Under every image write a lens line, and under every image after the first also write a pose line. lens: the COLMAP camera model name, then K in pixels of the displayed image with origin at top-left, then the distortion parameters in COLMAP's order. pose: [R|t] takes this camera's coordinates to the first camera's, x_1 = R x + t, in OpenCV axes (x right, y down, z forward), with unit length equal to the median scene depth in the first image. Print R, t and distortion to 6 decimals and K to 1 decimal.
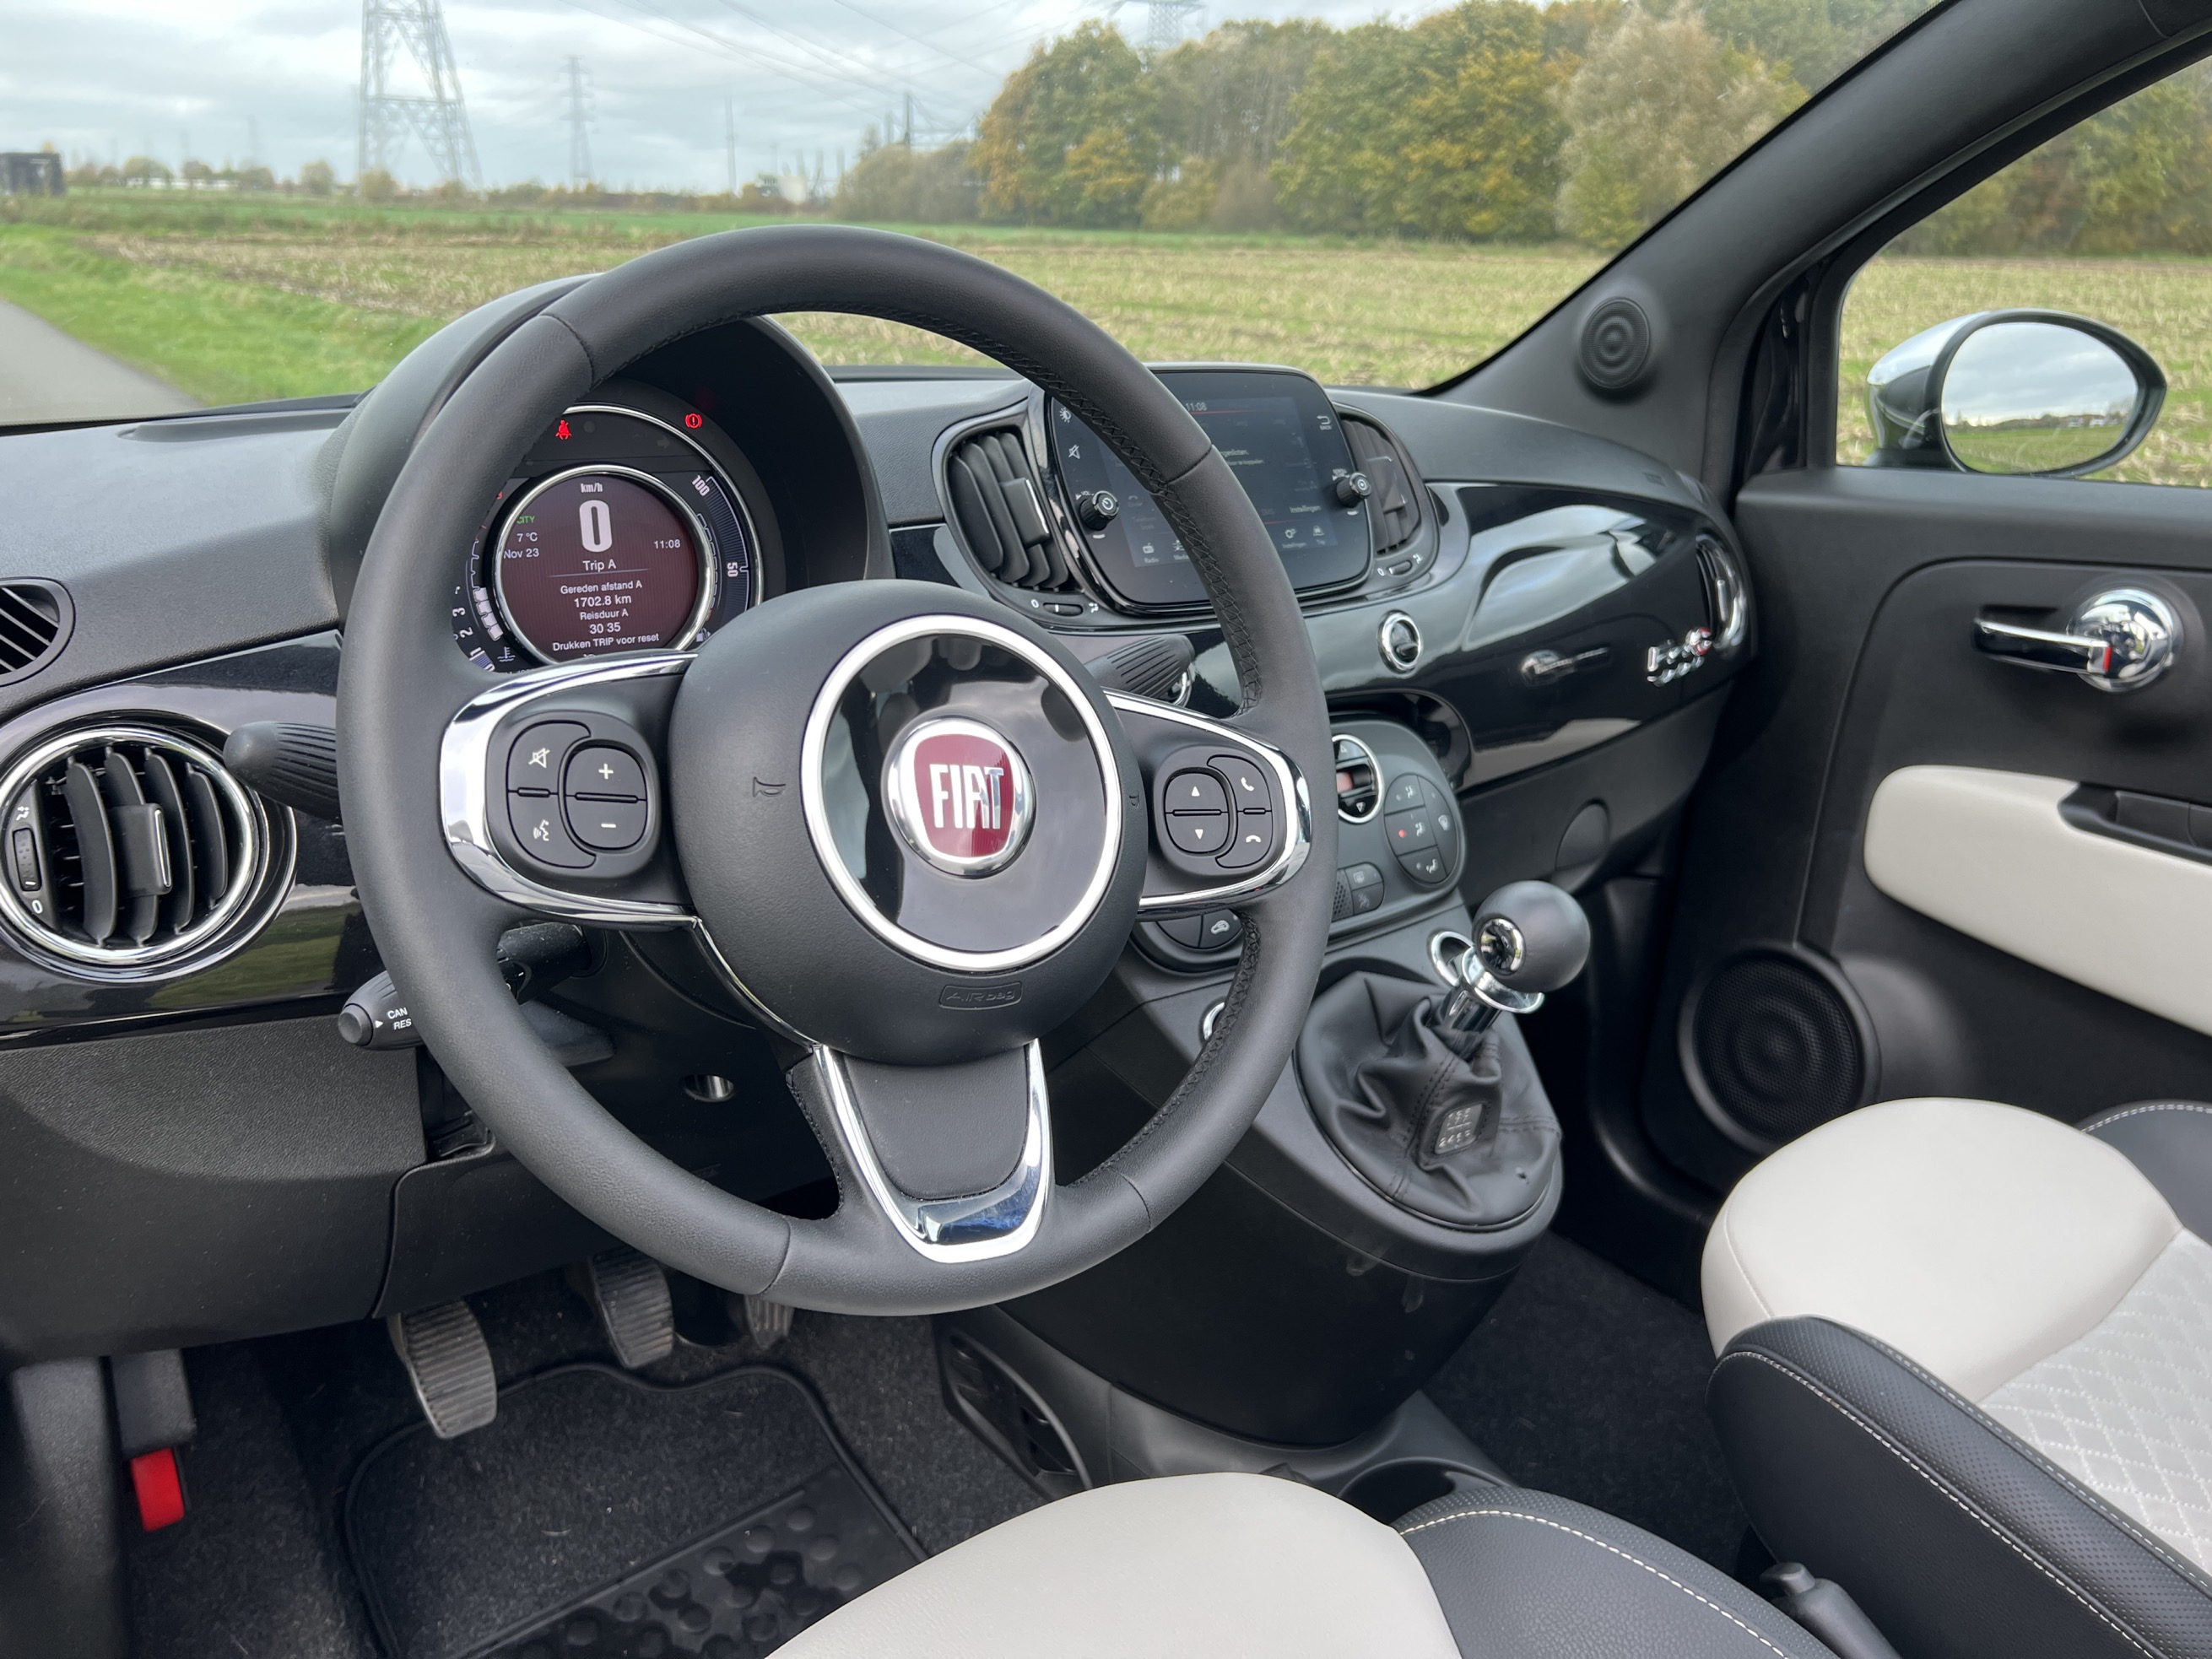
lens RADIAL K [[1679.5, 0, 1130.0], [0, 1679.5, 825.9], [0, 0, 1]] dist [0.045353, -0.050198]
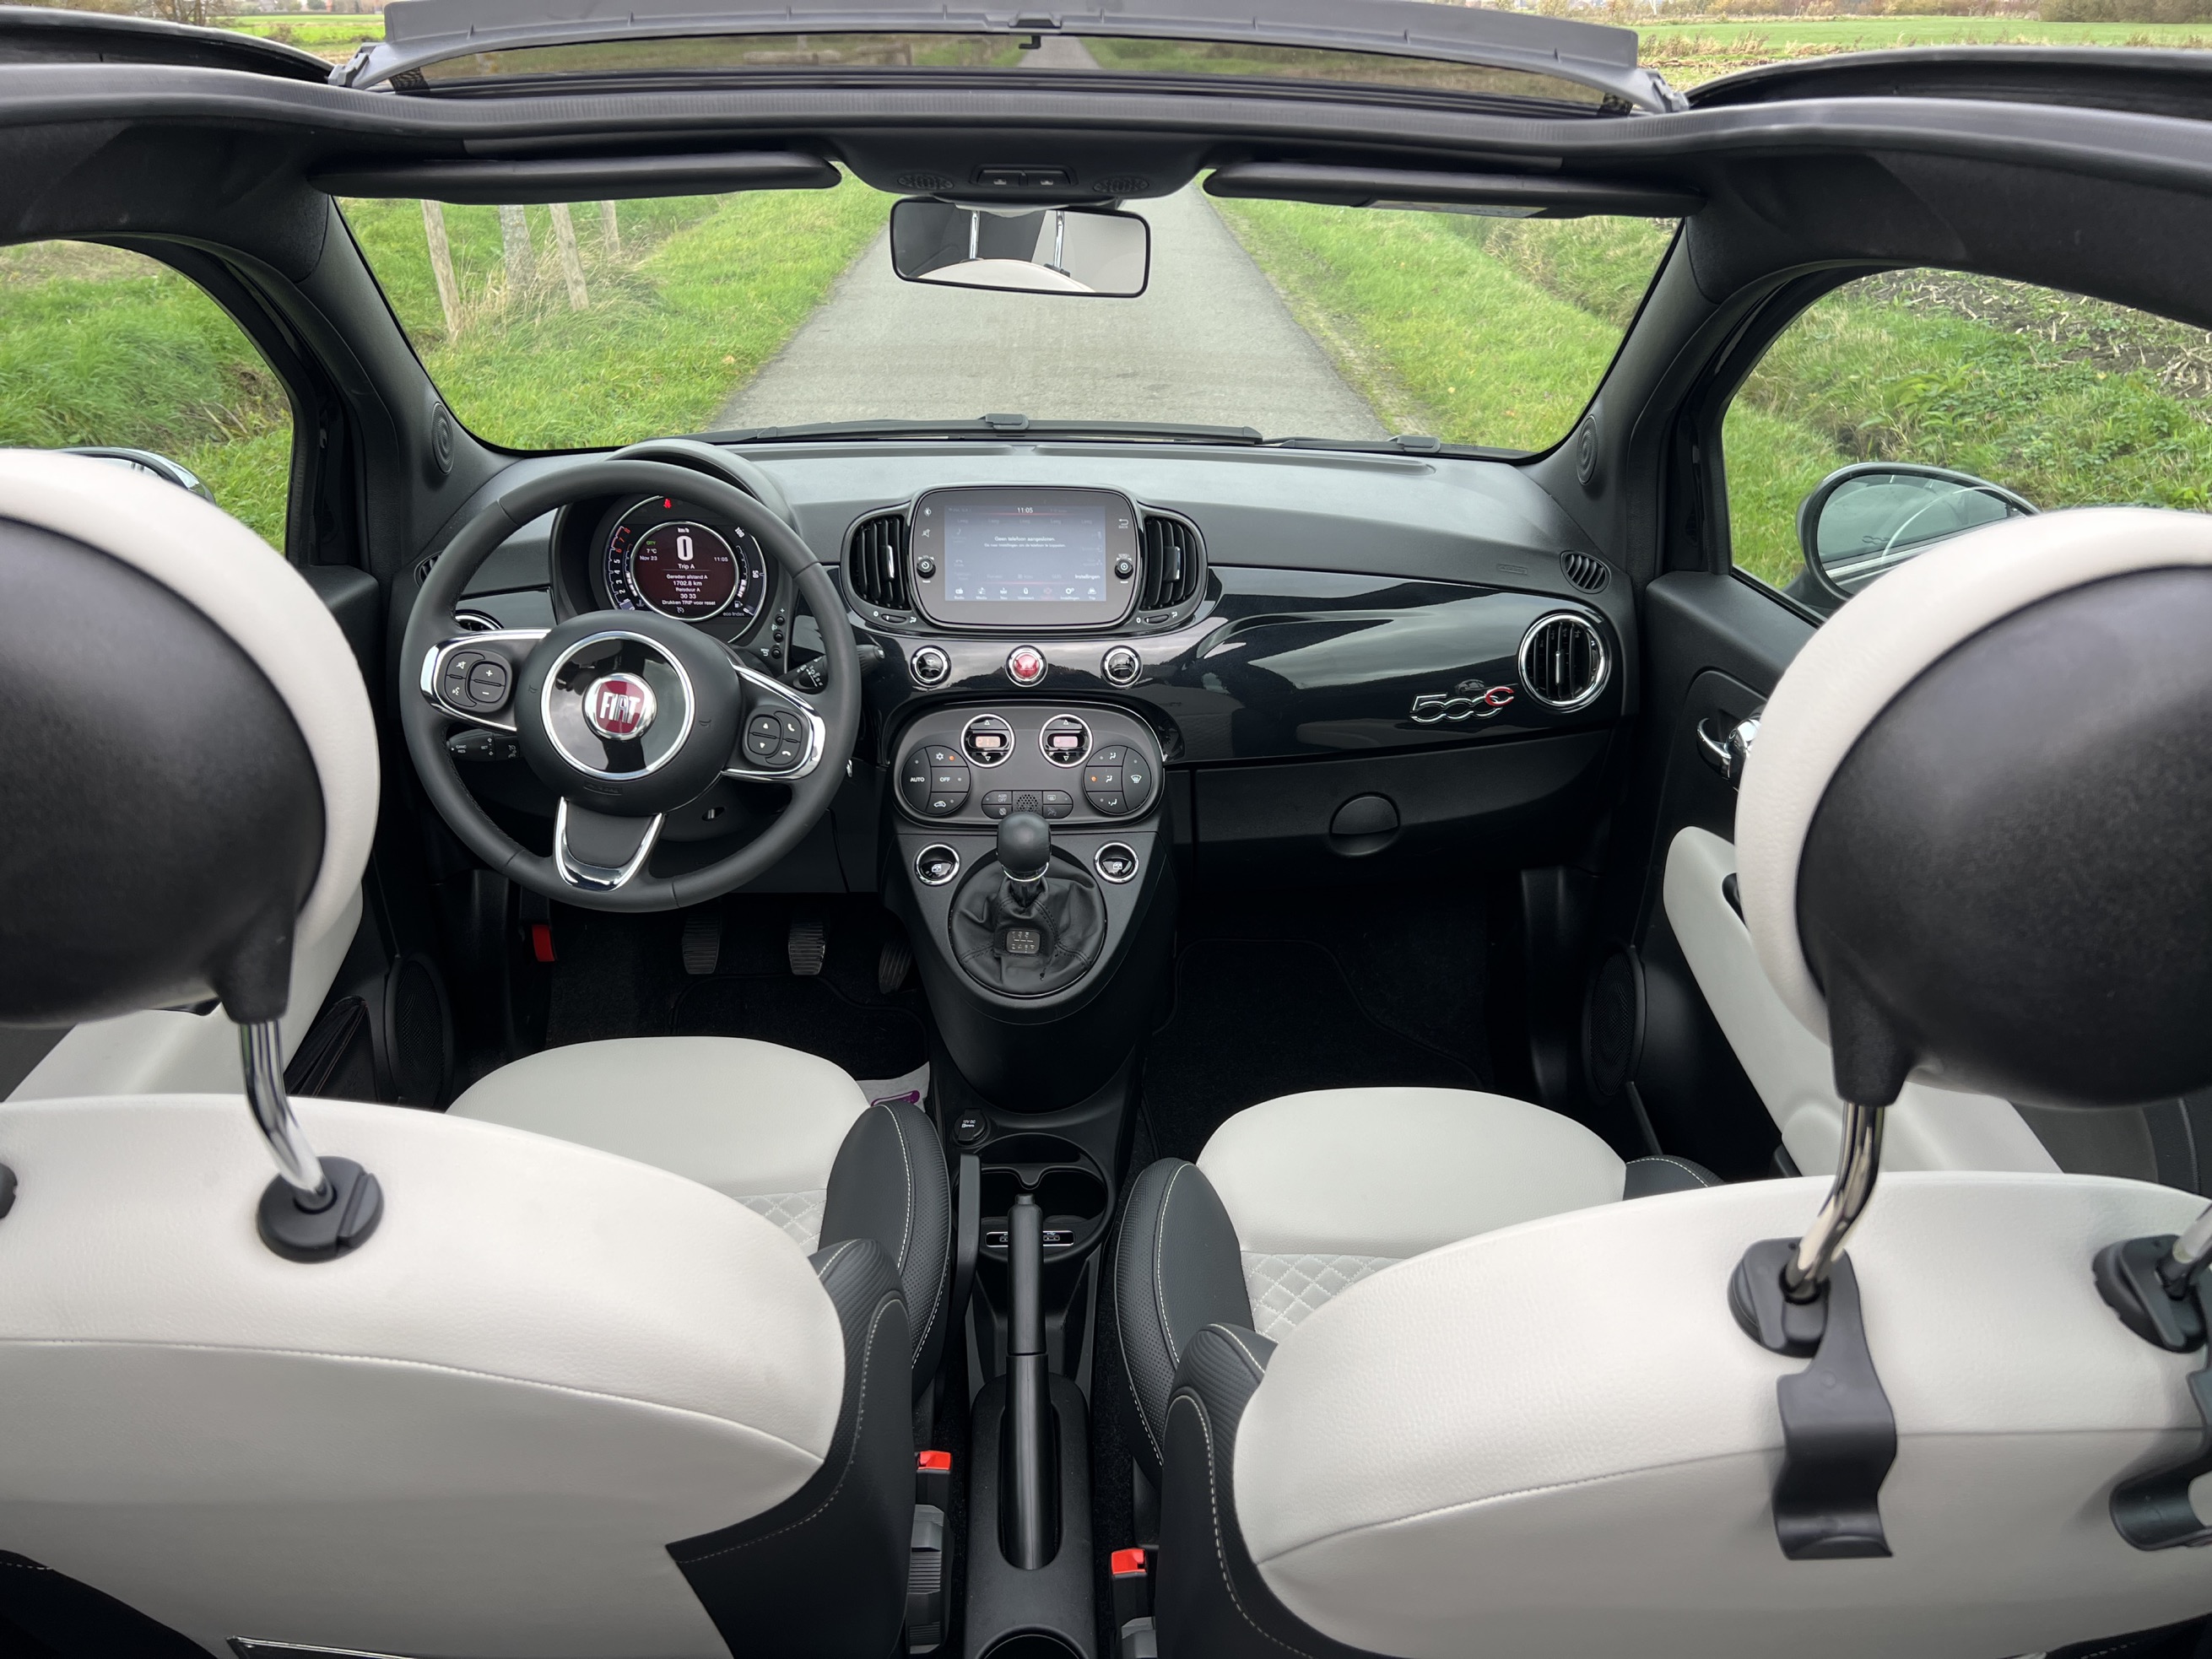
lens RADIAL K [[1679.5, 0, 1127.6], [0, 1679.5, 887.4], [0, 0, 1]] dist [0.045353, -0.050198]
pose [[0.808445, 0.243902, -0.535657, 1.100418], [-0.173939, 0.968453, 0.178450, -0.193221], [0.562283, -0.051096, 0.825365, -0.365880]]
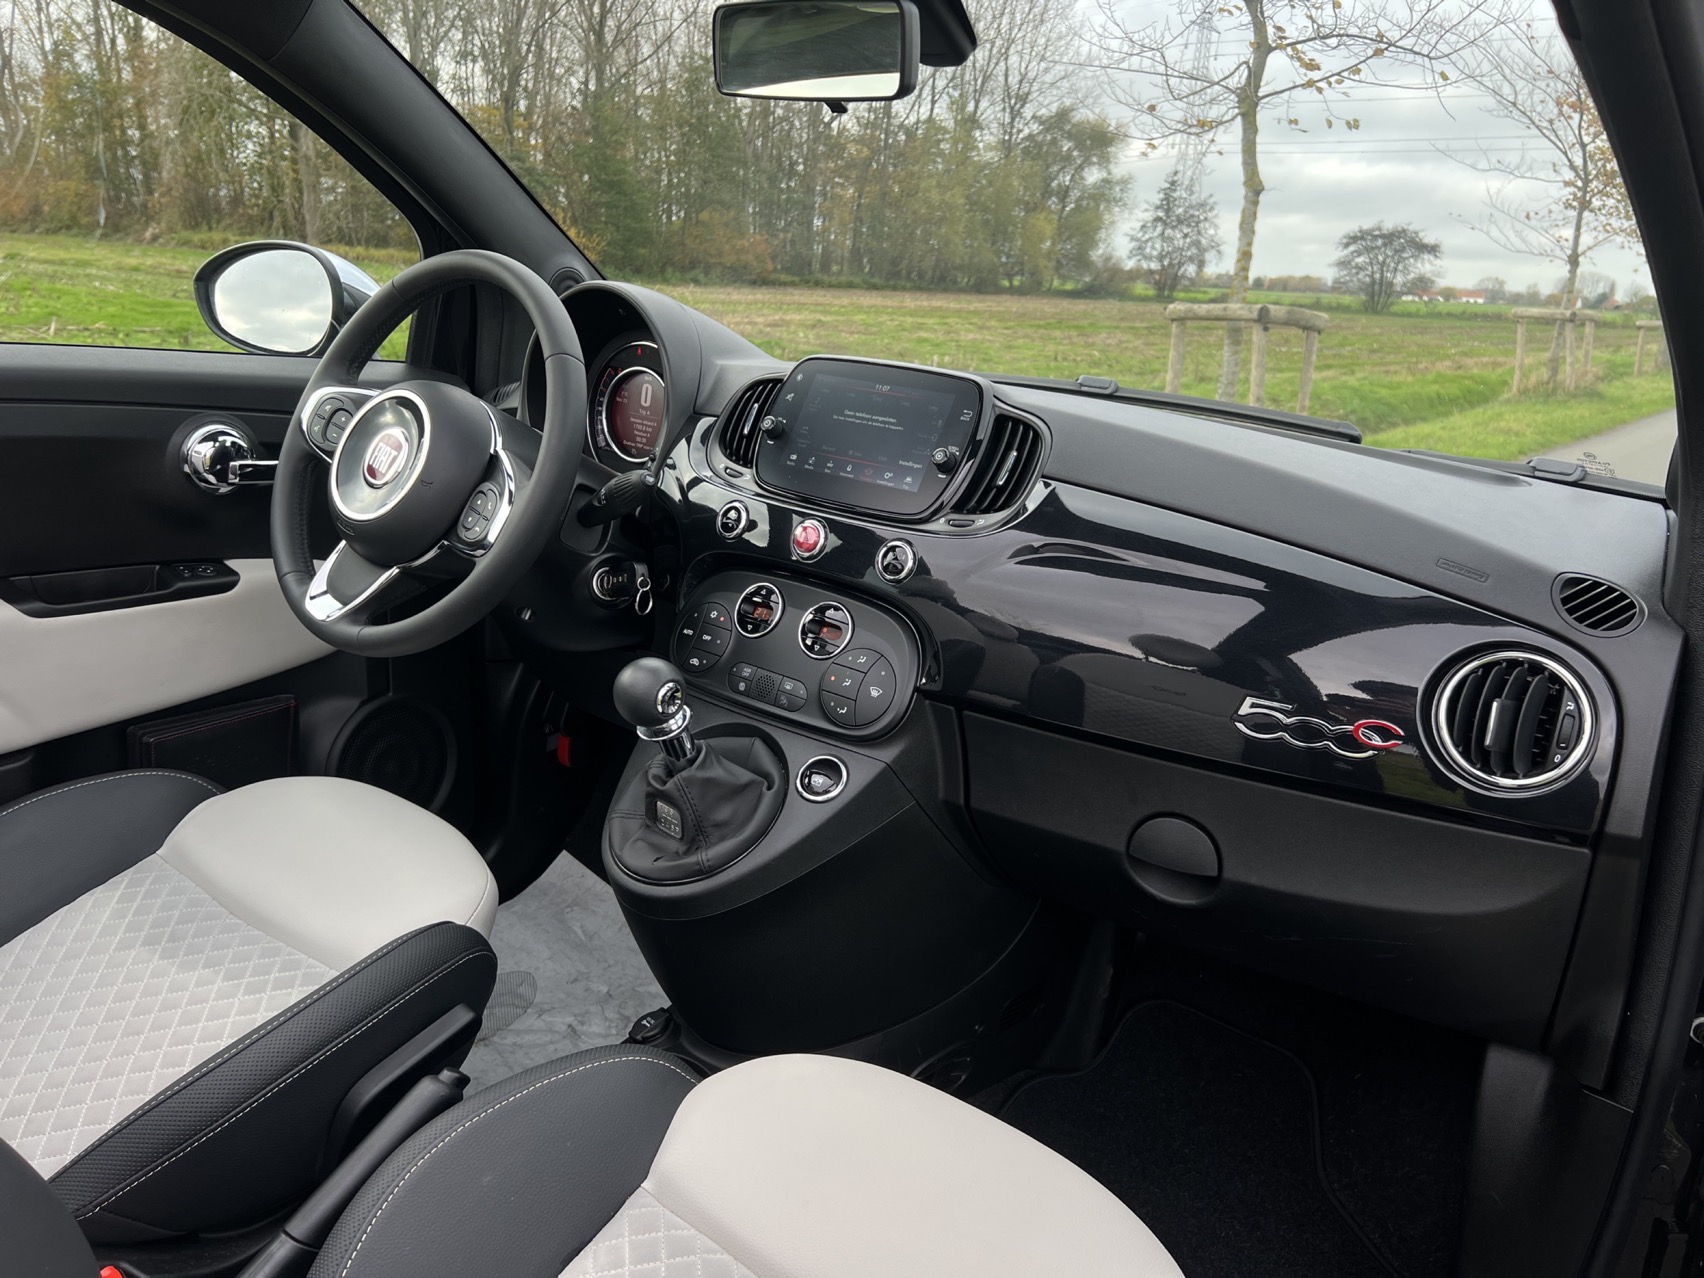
lens RADIAL K [[1293.8, 0, 835.5], [0, 1293.8, 636.9], [0, 0, 1]] dist [0.045353, -0.050198]
pose [[0.229861, 0.255956, -0.938962, 1.193749], [-0.379461, 0.912010, 0.155716, -0.201738], [0.896199, 0.320507, 0.306761, 0.638763]]
